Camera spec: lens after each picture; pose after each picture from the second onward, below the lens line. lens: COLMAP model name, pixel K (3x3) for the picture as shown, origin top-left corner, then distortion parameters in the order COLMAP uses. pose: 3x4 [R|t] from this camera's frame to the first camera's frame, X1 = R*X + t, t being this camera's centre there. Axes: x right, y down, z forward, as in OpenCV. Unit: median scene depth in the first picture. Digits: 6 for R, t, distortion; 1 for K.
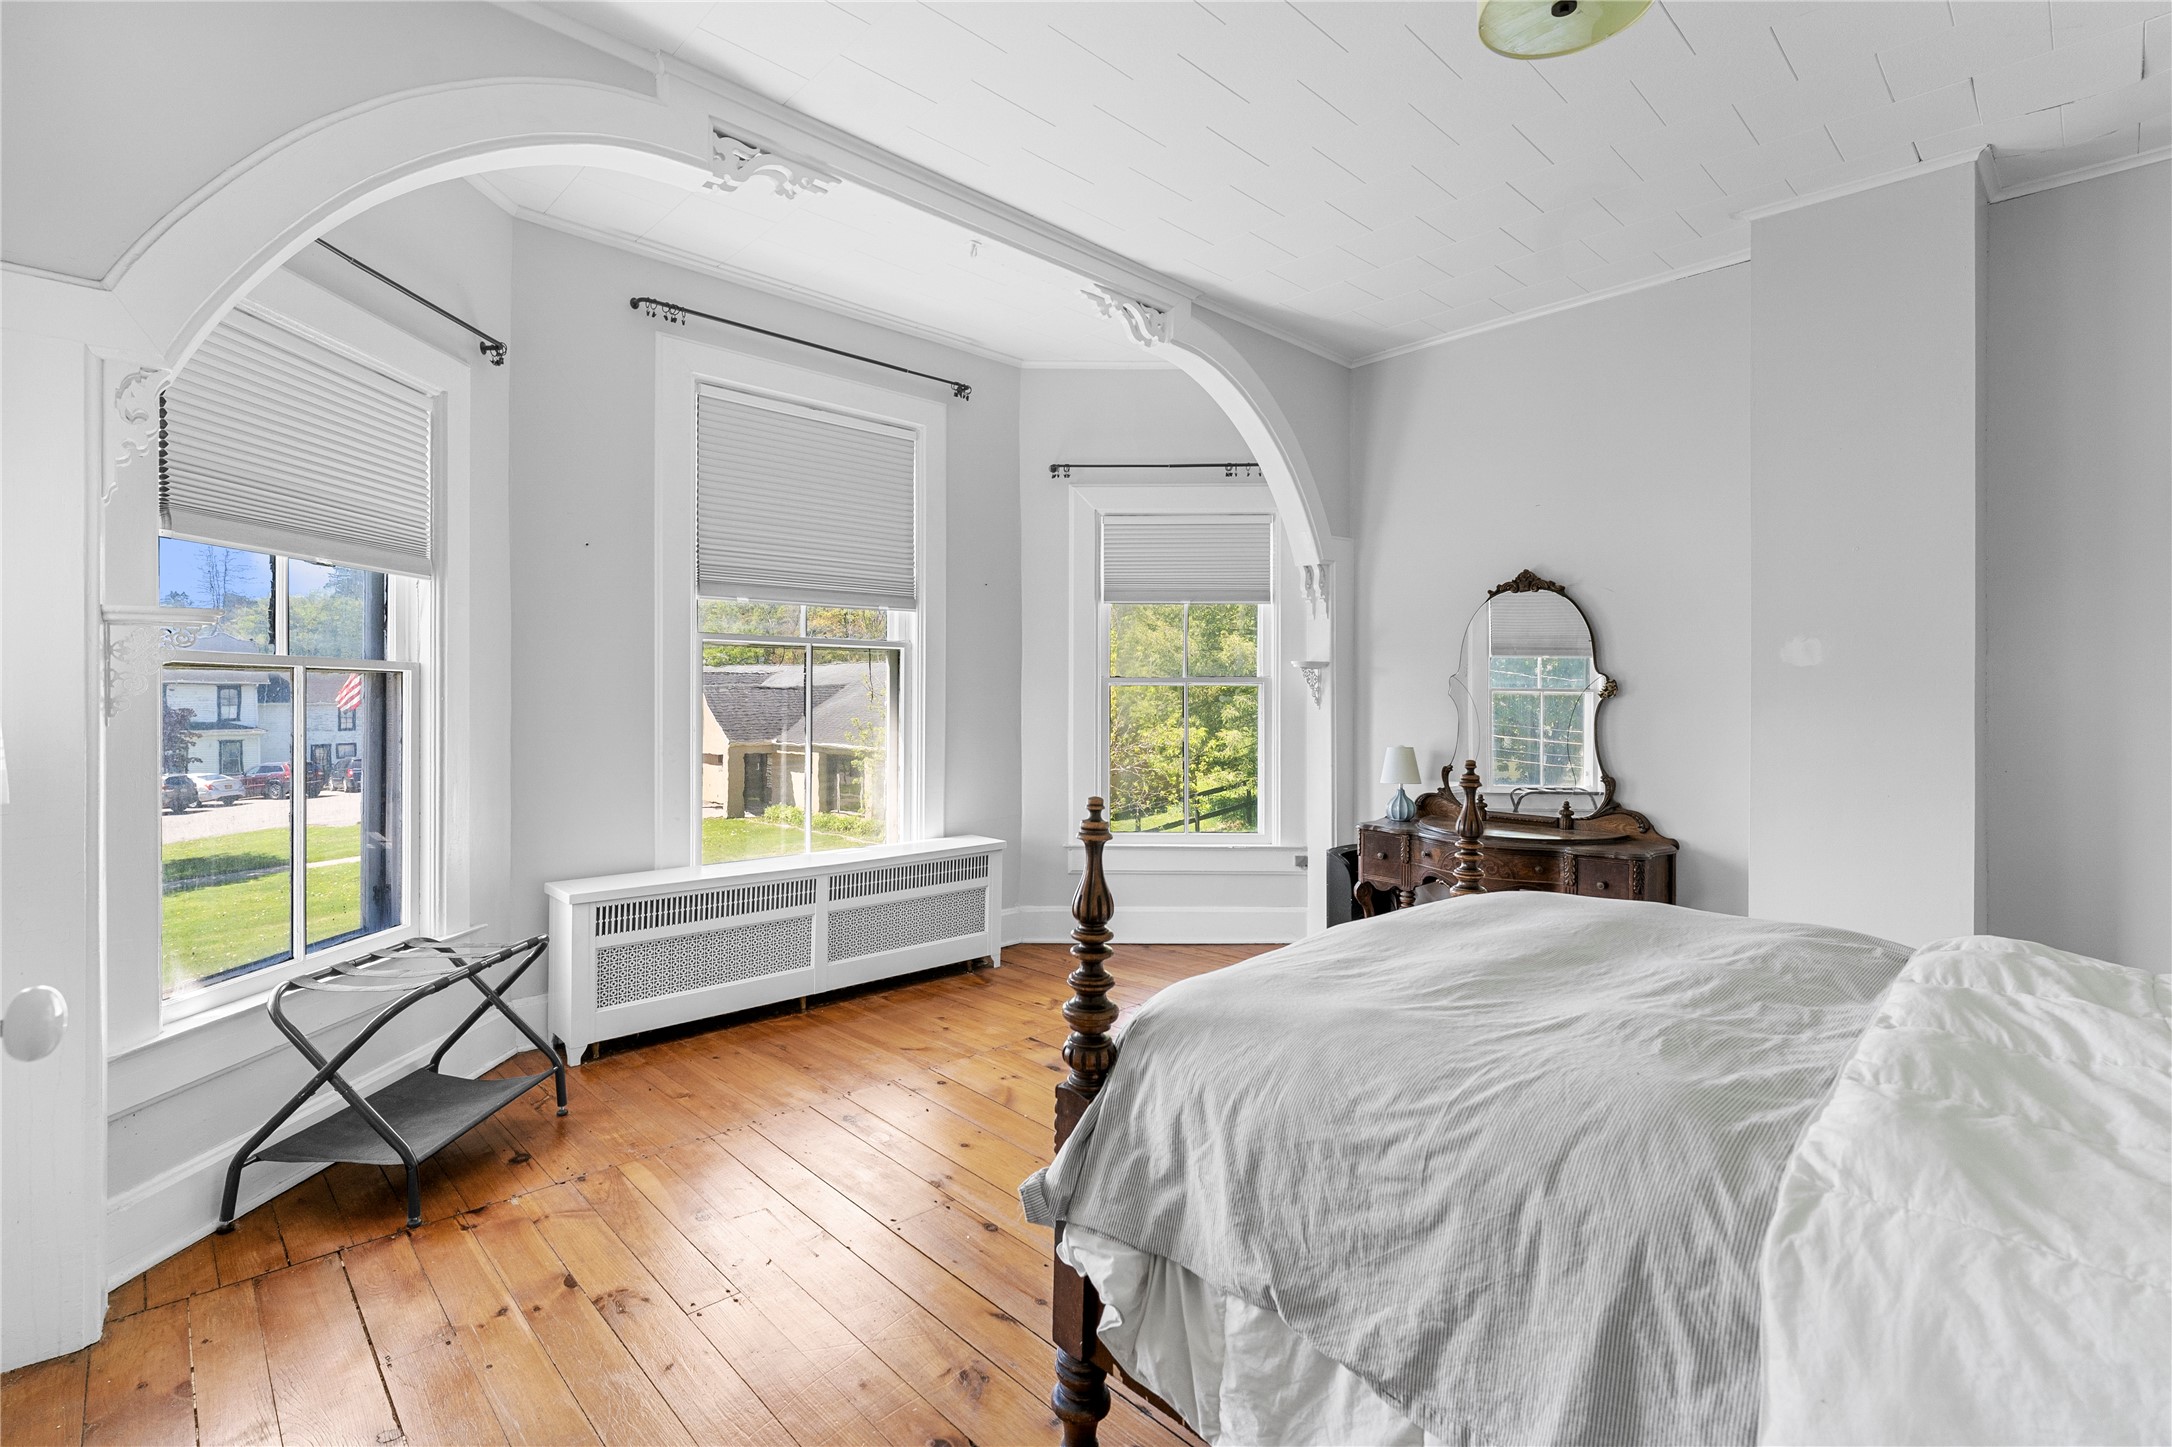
lens RADIAL K [[990.8, 0, 1084.8], [0, 990.8, 711.8], [0, 0, 1]] dist [0.002099, -0.001089]
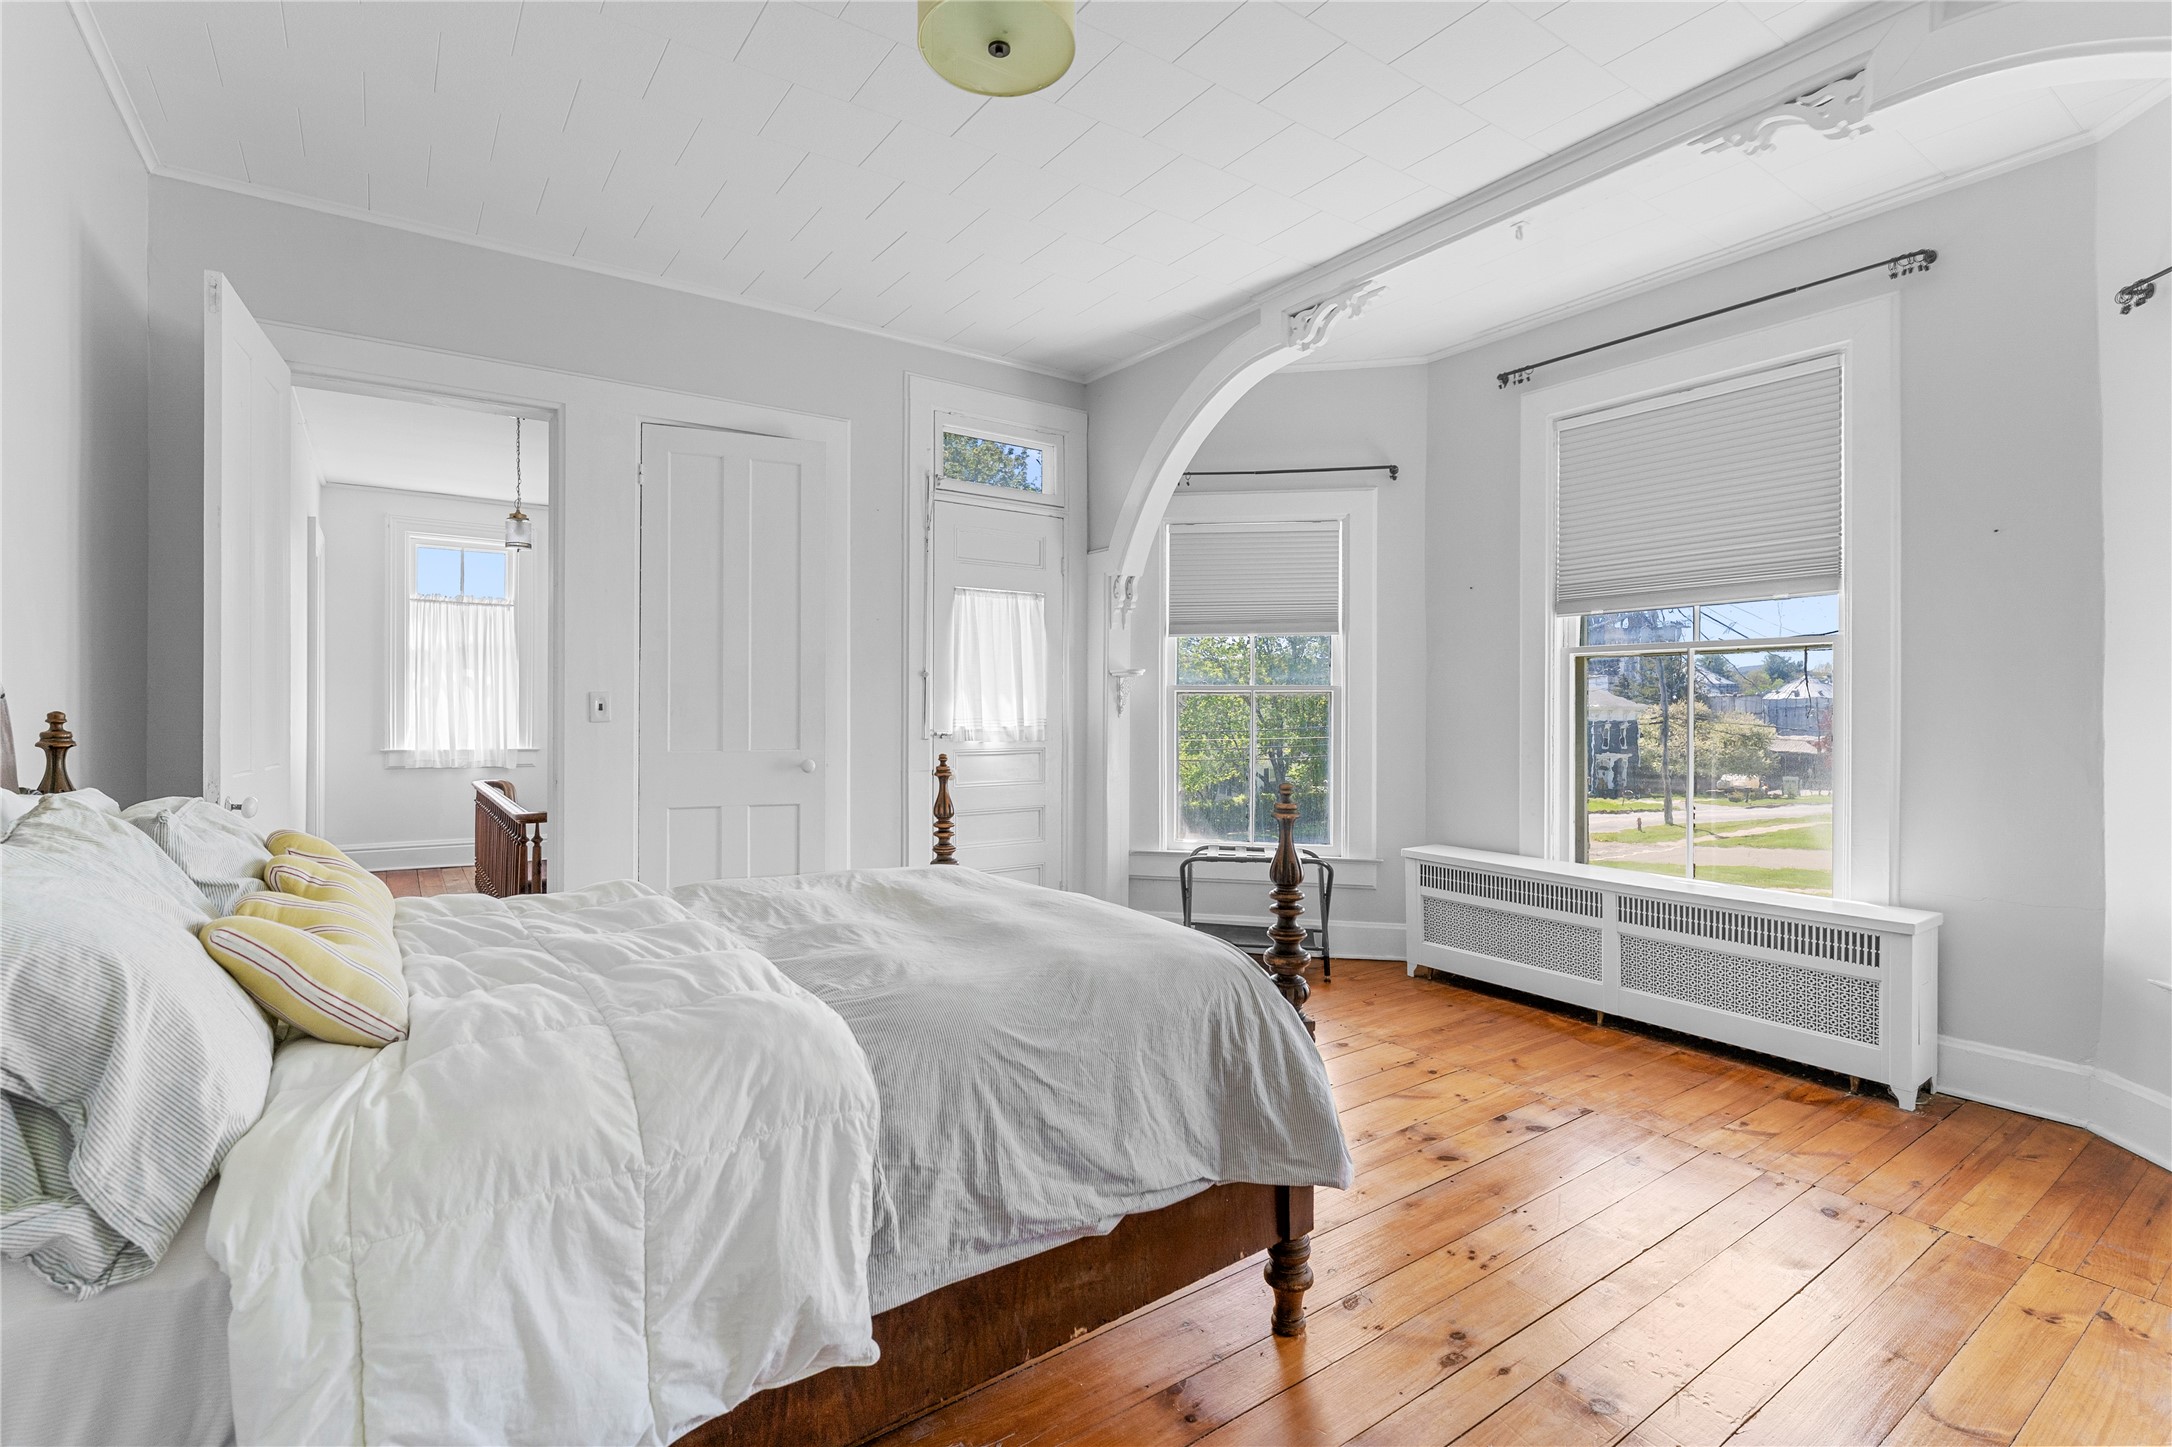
lens RADIAL K [[990.8, 0, 1078.1], [0, 990.8, 704.7], [0, 0, 1]] dist [0.002099, -0.001089]
pose [[-0.143365, -0.001203, -0.989669, 0.767906], [-0.014690, 0.999892, 0.000913, -0.009686], [0.989561, 0.014669, -0.143367, 0.631352]]
